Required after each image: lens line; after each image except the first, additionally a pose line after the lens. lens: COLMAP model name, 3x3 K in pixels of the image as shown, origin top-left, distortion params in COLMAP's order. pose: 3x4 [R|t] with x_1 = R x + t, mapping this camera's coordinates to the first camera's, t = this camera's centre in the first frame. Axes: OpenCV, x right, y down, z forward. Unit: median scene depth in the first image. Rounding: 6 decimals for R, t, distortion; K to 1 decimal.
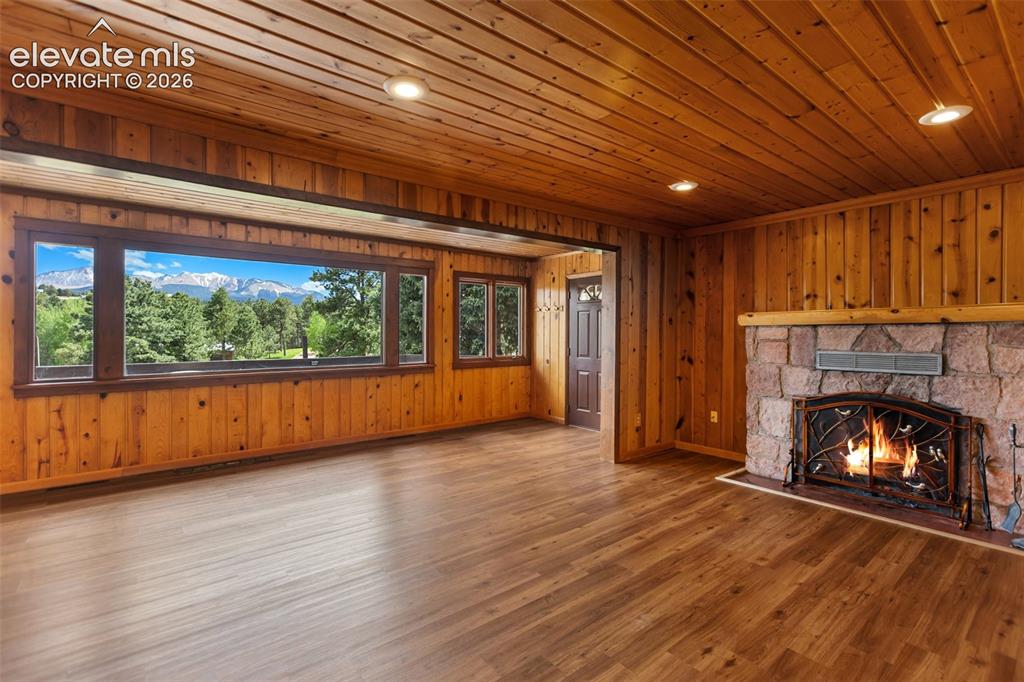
lens RADIAL K [[467.4, 0, 506.5], [0, 467.4, 338.0], [0, 0, 1]] dist [-0.001518, -0.000704]
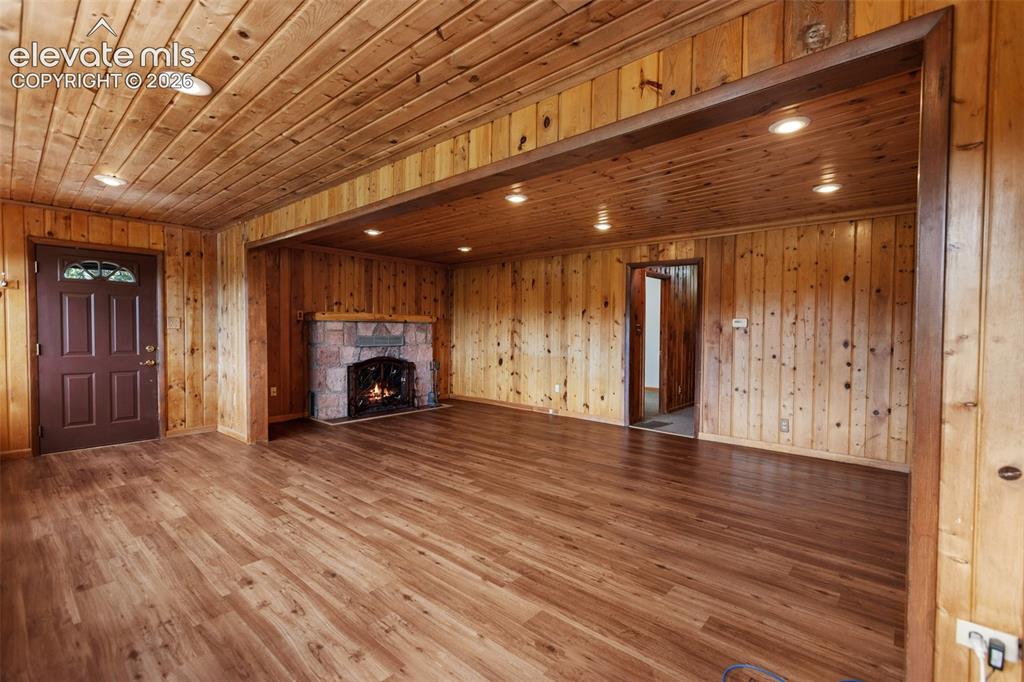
lens RADIAL K [[467.4, 0, 513.4], [0, 467.4, 338.9], [0, 0, 1]] dist [-0.001518, -0.000704]
pose [[-0.161091, -0.027196, 0.986565, -1.210147], [-0.000930, 0.999624, 0.027404, -0.011835], [-0.986939, 0.003497, -0.161056, 0.747381]]
